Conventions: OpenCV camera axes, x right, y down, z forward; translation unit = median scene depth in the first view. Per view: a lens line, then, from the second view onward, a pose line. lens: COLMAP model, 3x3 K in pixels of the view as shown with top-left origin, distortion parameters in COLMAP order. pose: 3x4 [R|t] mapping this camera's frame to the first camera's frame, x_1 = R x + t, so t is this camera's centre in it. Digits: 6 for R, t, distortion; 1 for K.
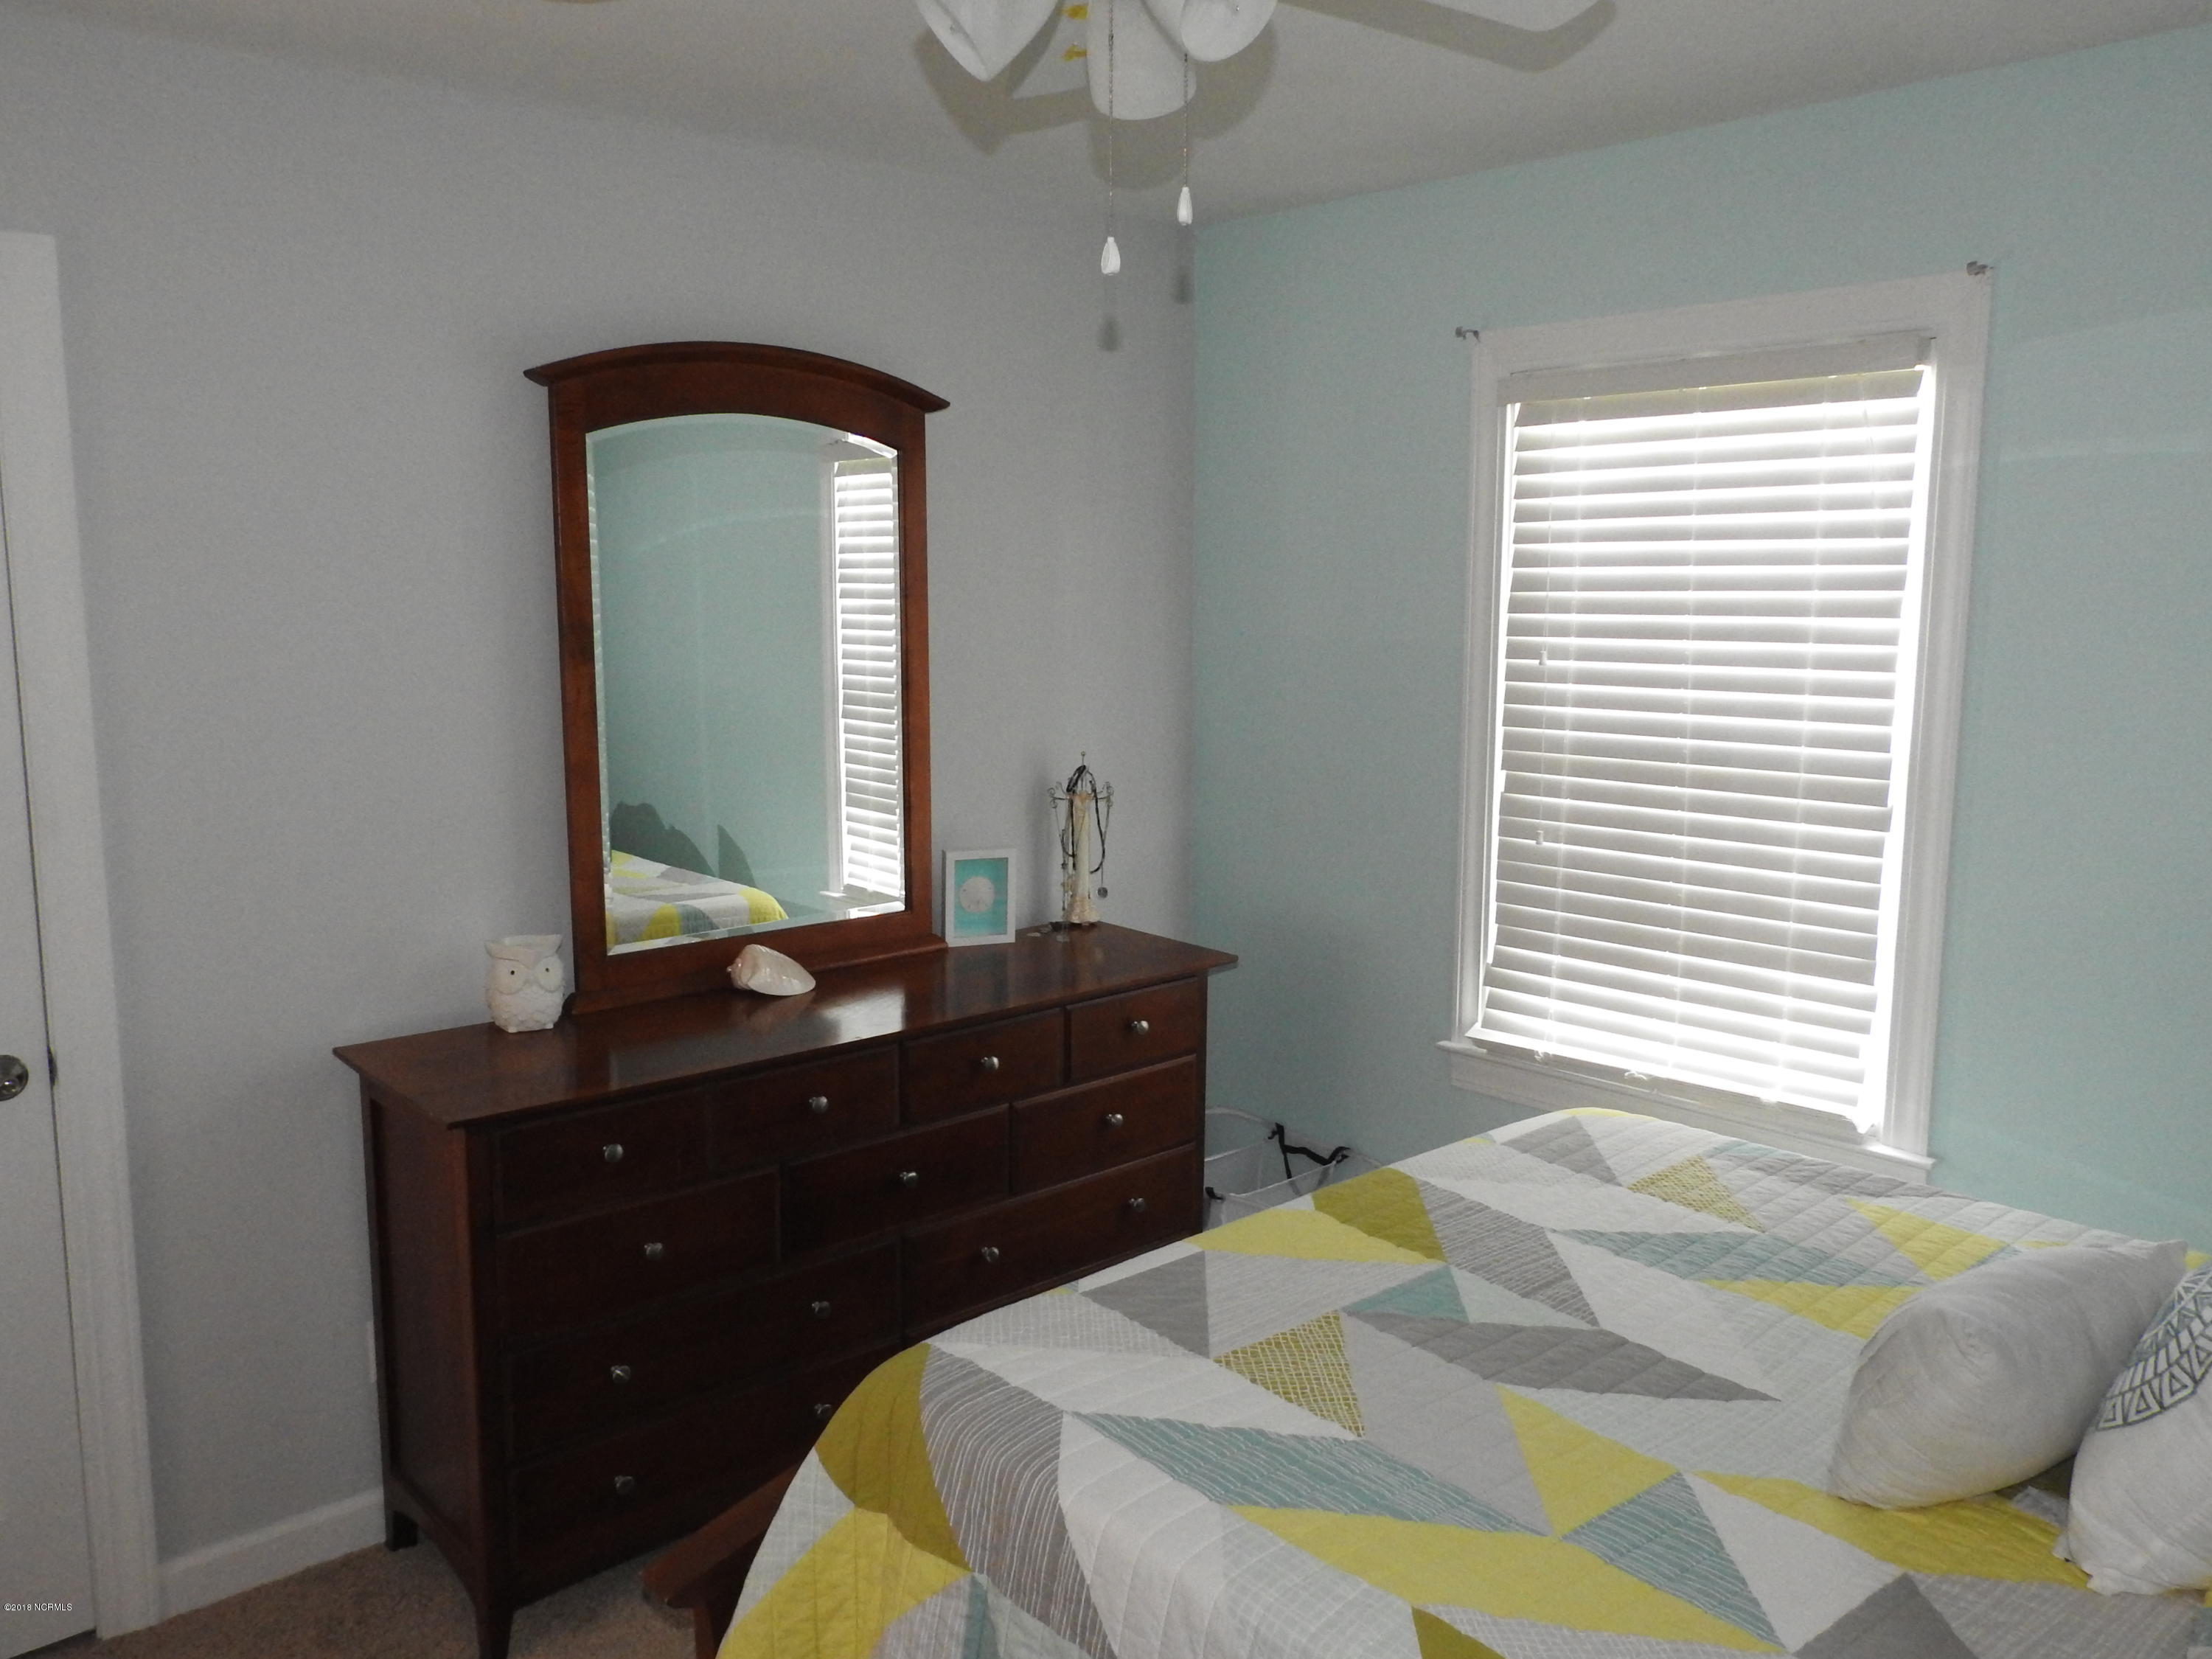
lens RADIAL K [[1741.5, 0, 1088.5], [0, 1741.5, 823.2], [0, 0, 1]] dist [0.003202, -0.004933]
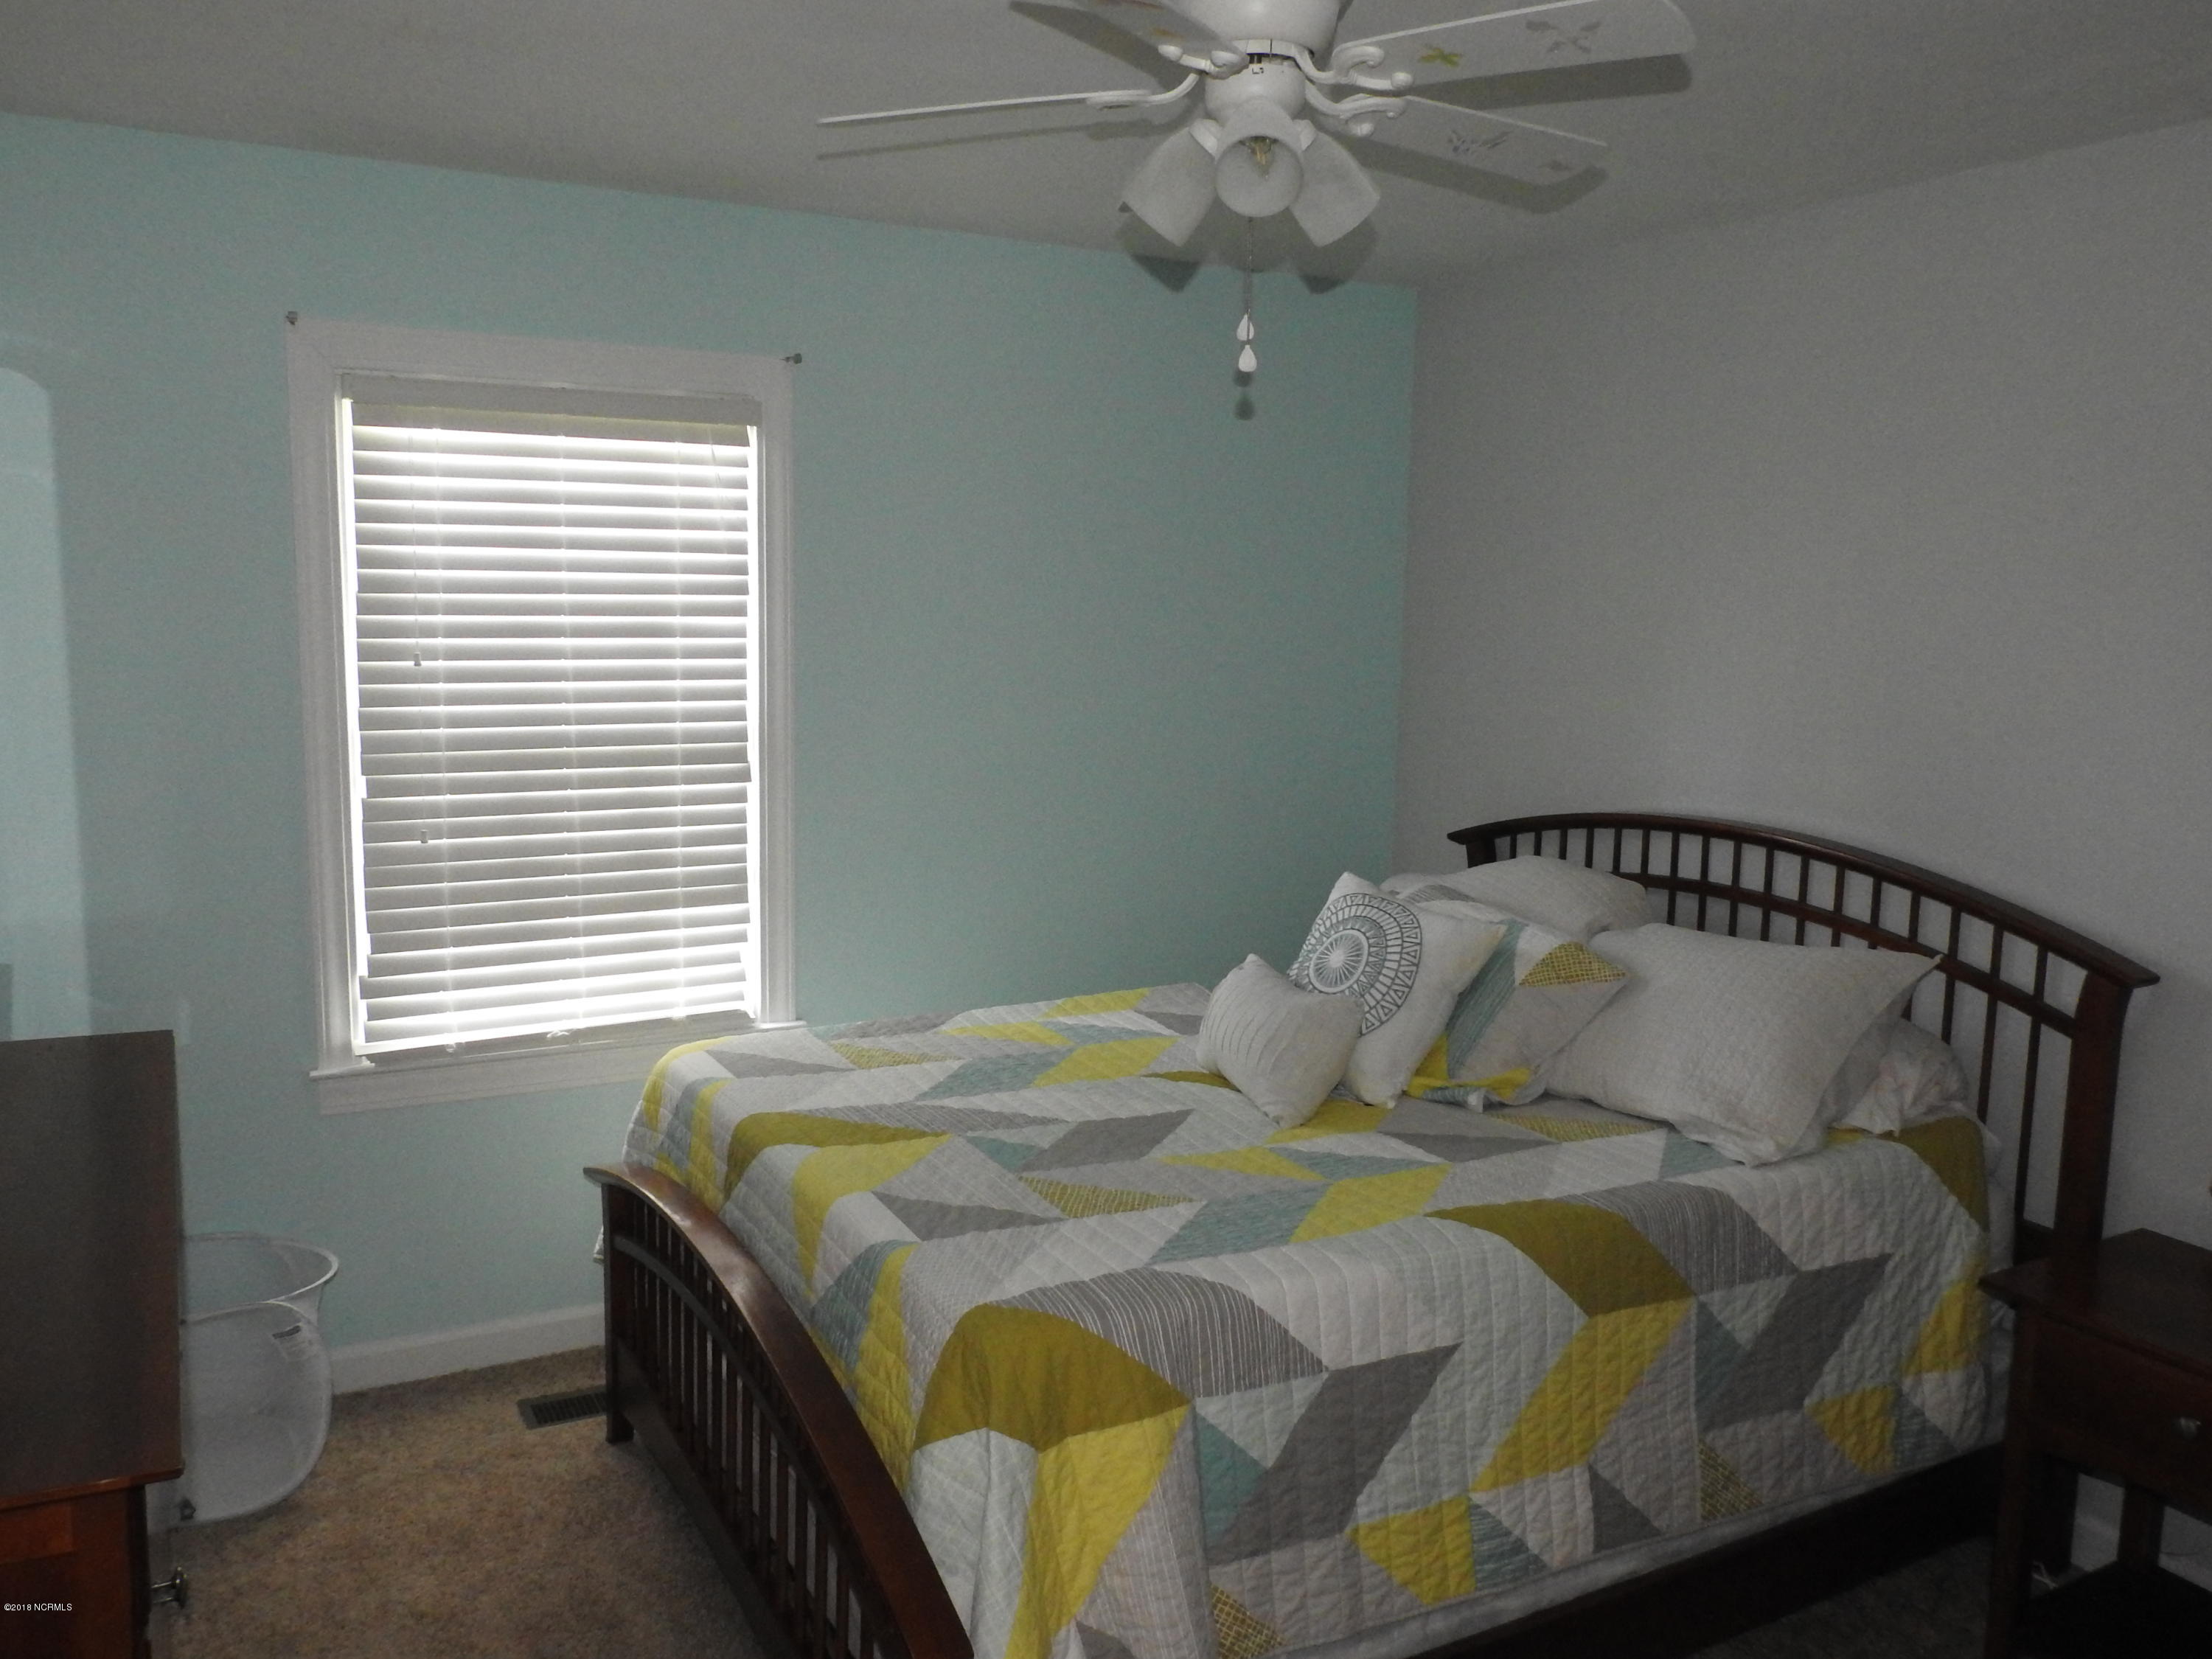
lens RADIAL K [[1741.5, 0, 1084.1], [0, 1741.5, 834.9], [0, 0, 1]] dist [0.003202, -0.004933]
pose [[0.227048, -0.128072, 0.965426, -0.706981], [0.118915, 0.987543, 0.103039, -0.057493], [-0.966596, 0.091409, 0.239450, 0.434460]]
